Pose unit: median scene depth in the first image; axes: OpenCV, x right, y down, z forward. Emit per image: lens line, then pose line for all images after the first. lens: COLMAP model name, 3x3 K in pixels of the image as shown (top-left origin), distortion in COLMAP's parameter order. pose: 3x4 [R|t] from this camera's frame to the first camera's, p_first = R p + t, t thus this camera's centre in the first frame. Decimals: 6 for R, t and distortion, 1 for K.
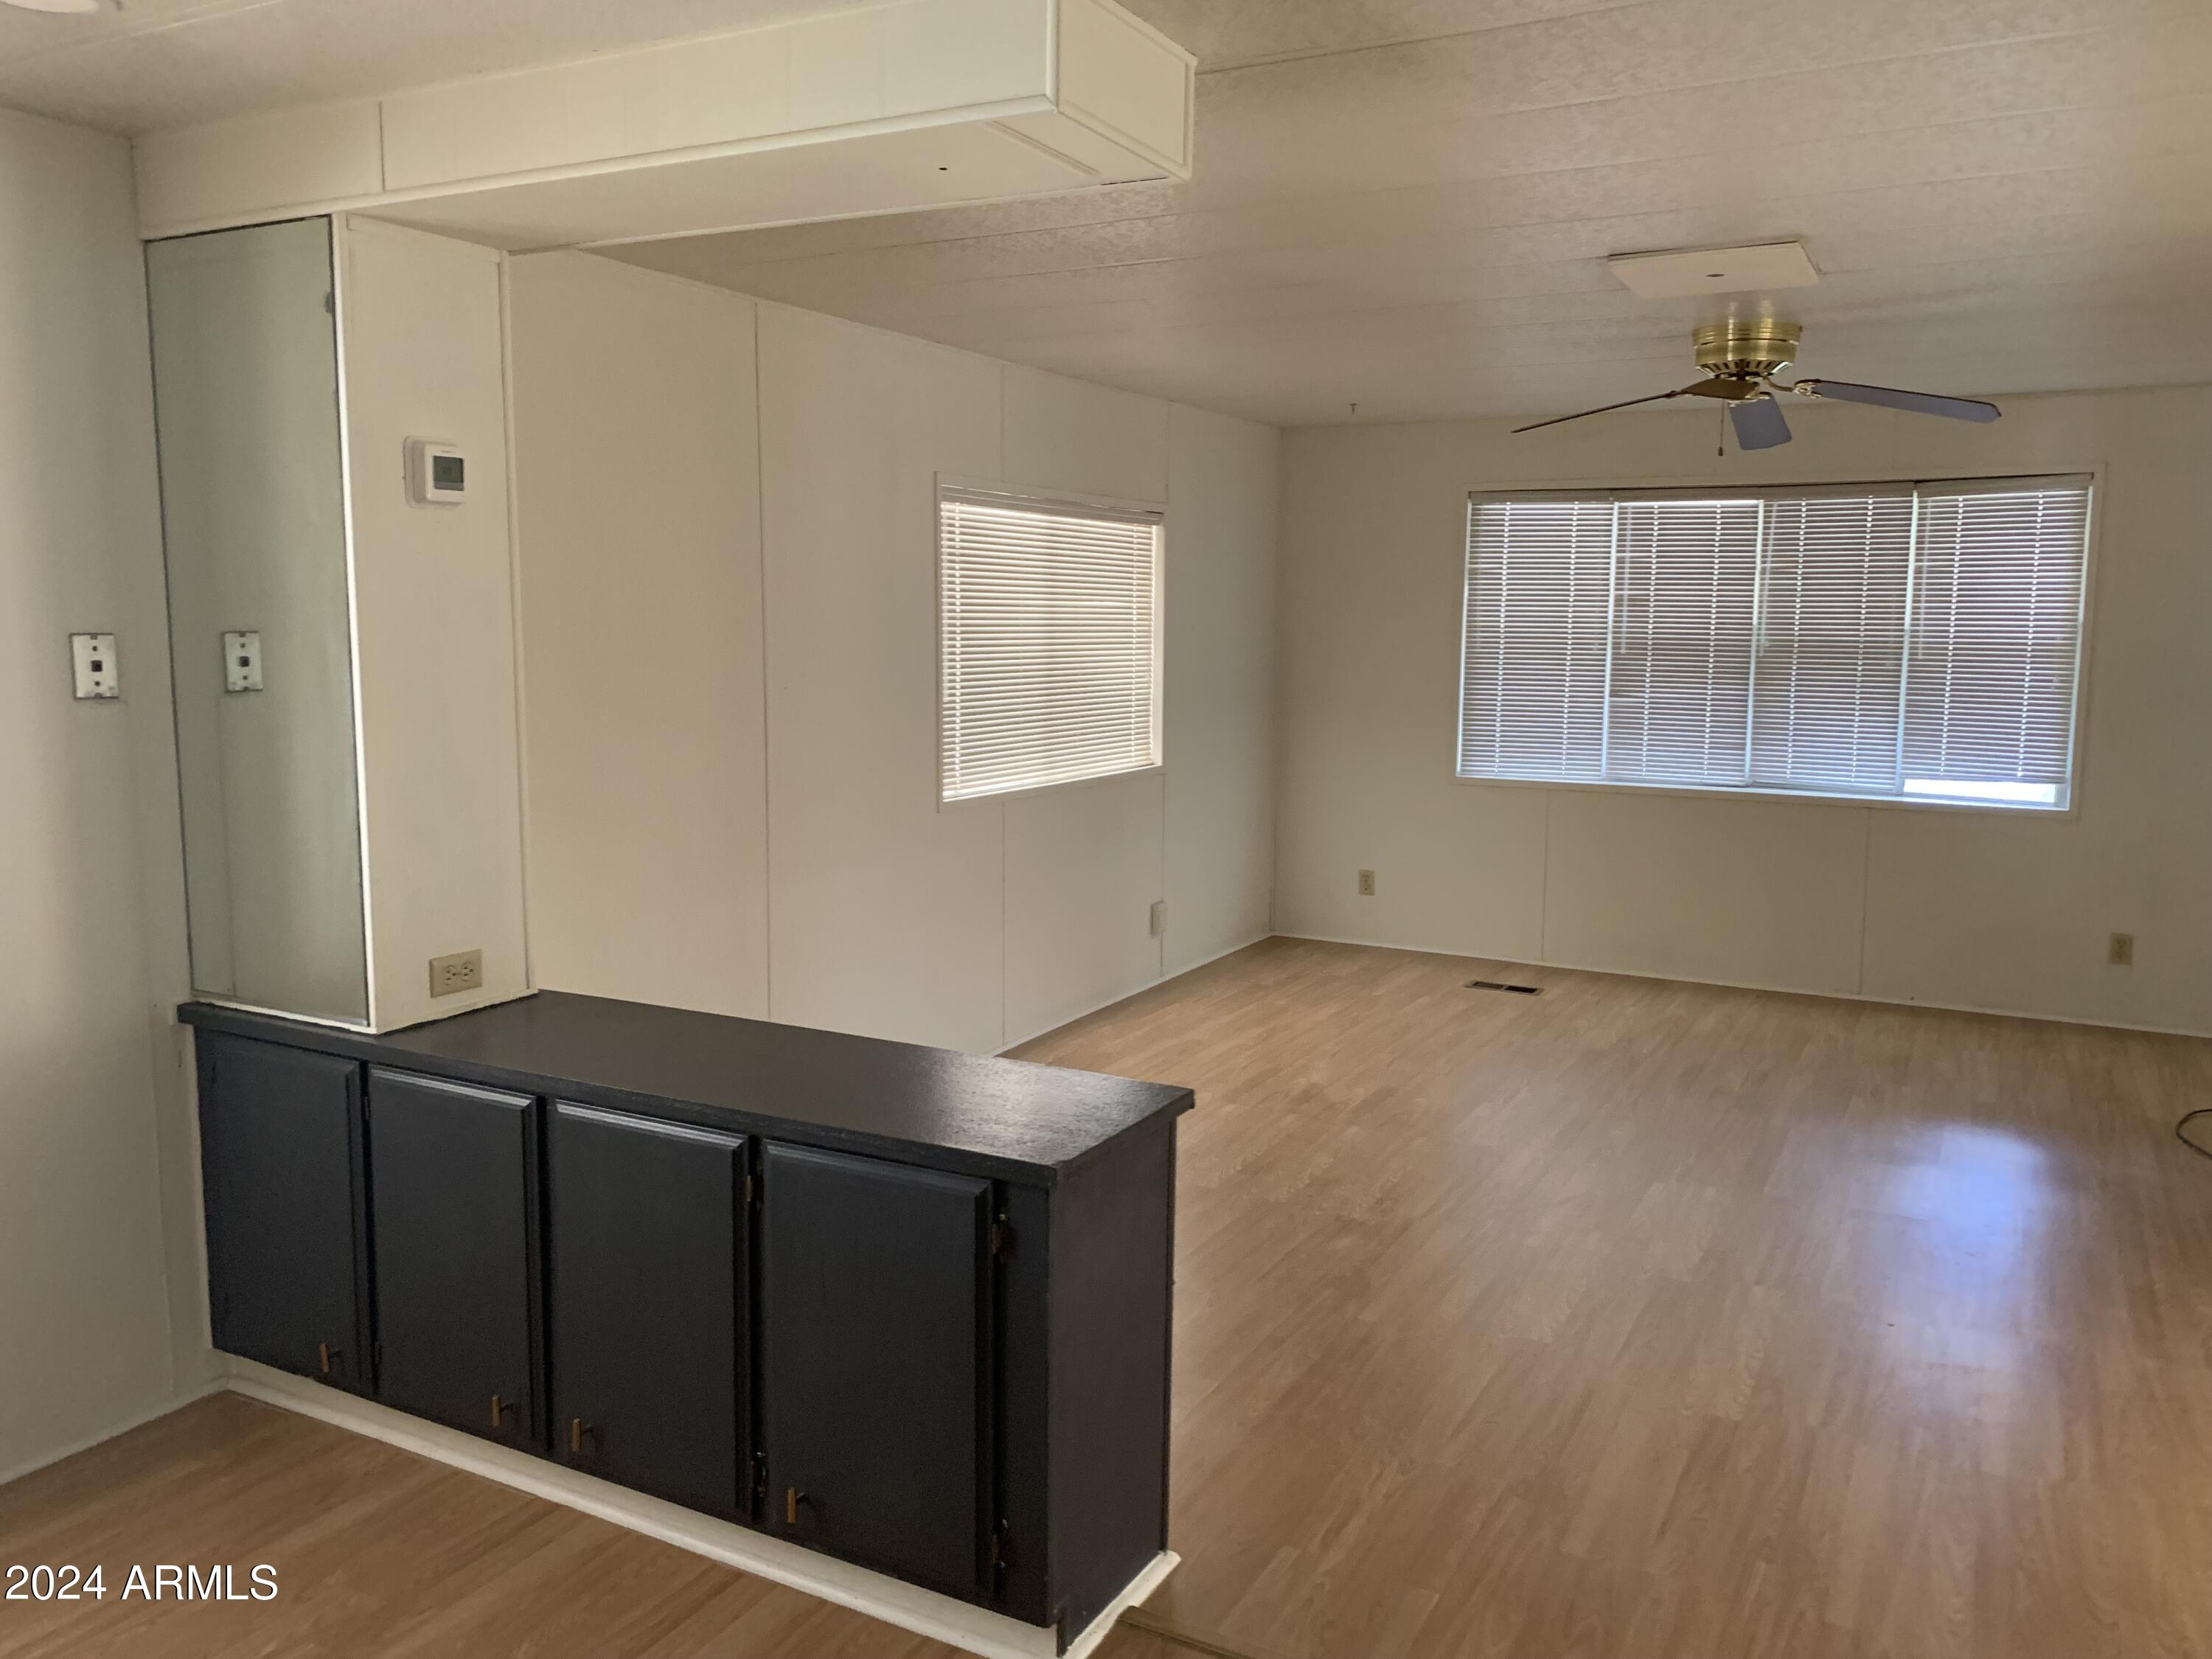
lens RADIAL K [[1614.6, 0, 1100.8], [0, 1614.6, 805.2], [0, 0, 1]] dist [0.003500, -0.001405]
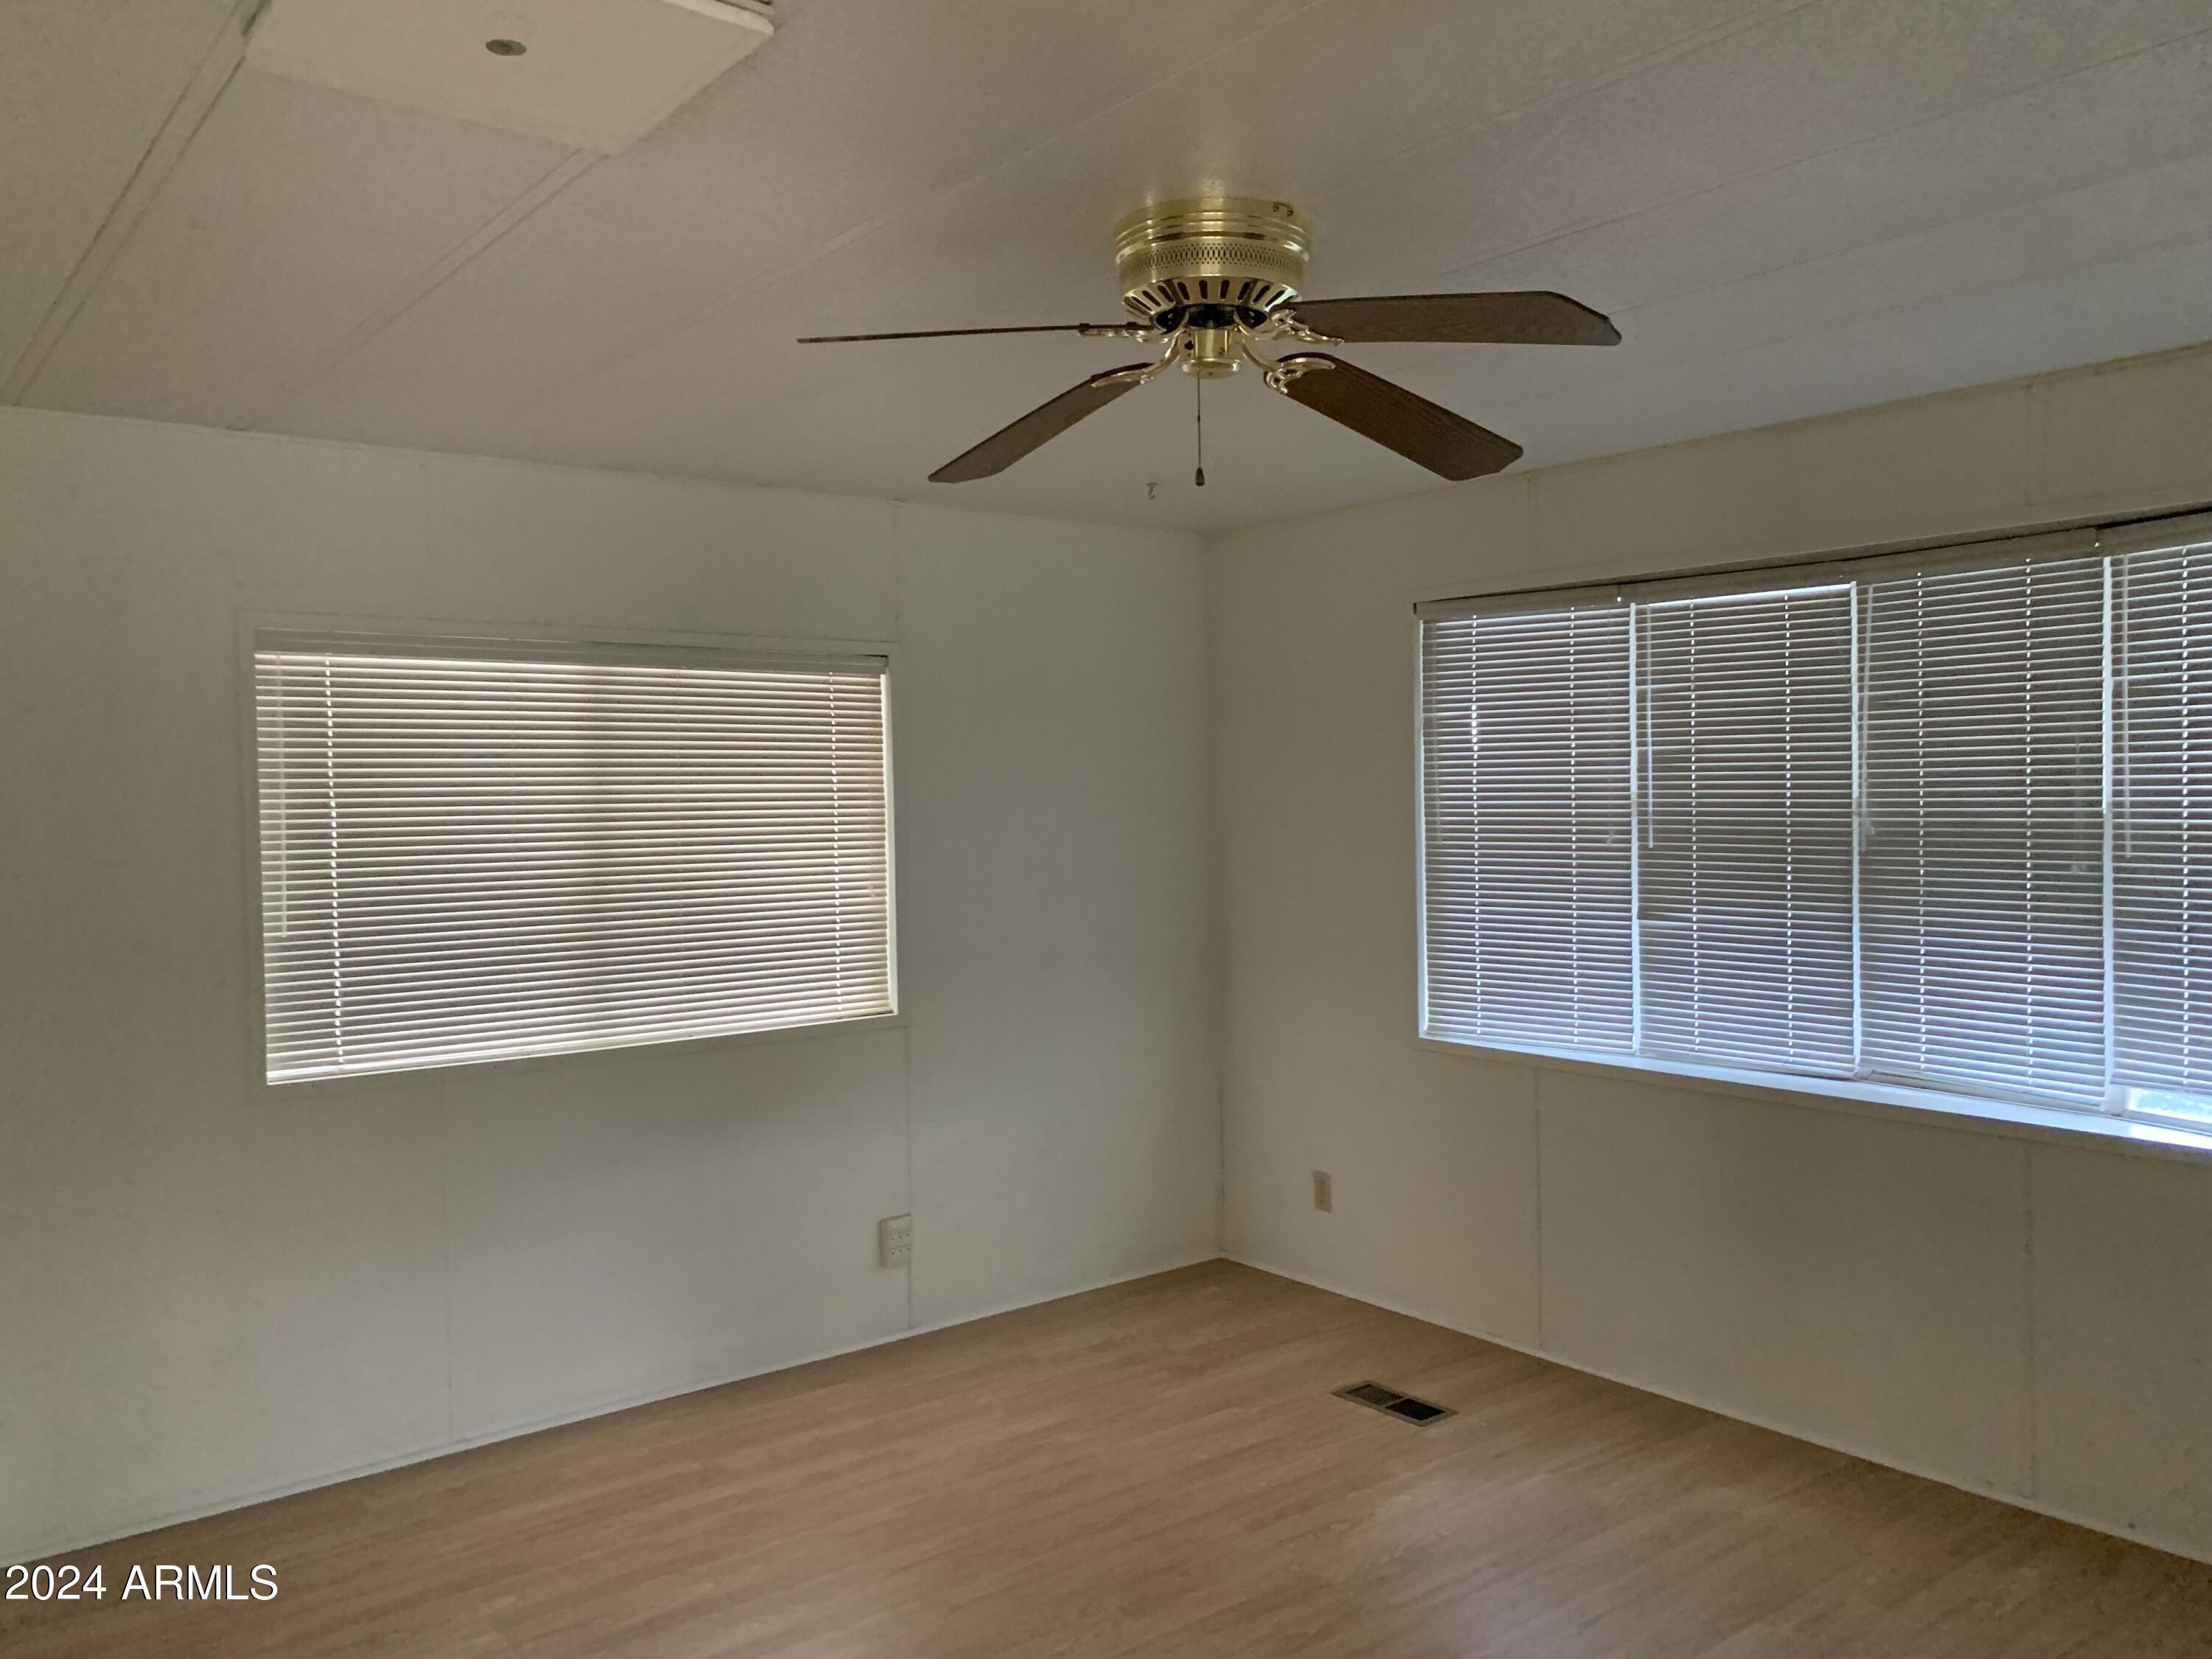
lens RADIAL K [[1660.6, 0, 1120.0], [0, 1660.6, 828.2], [0, 0, 1]] dist [0.027330, -0.011754]
pose [[0.932644, -0.012867, -0.360568, 0.373651], [-0.021505, 0.995605, -0.091155, -0.040872], [0.360156, 0.092769, 0.928268, 0.354914]]
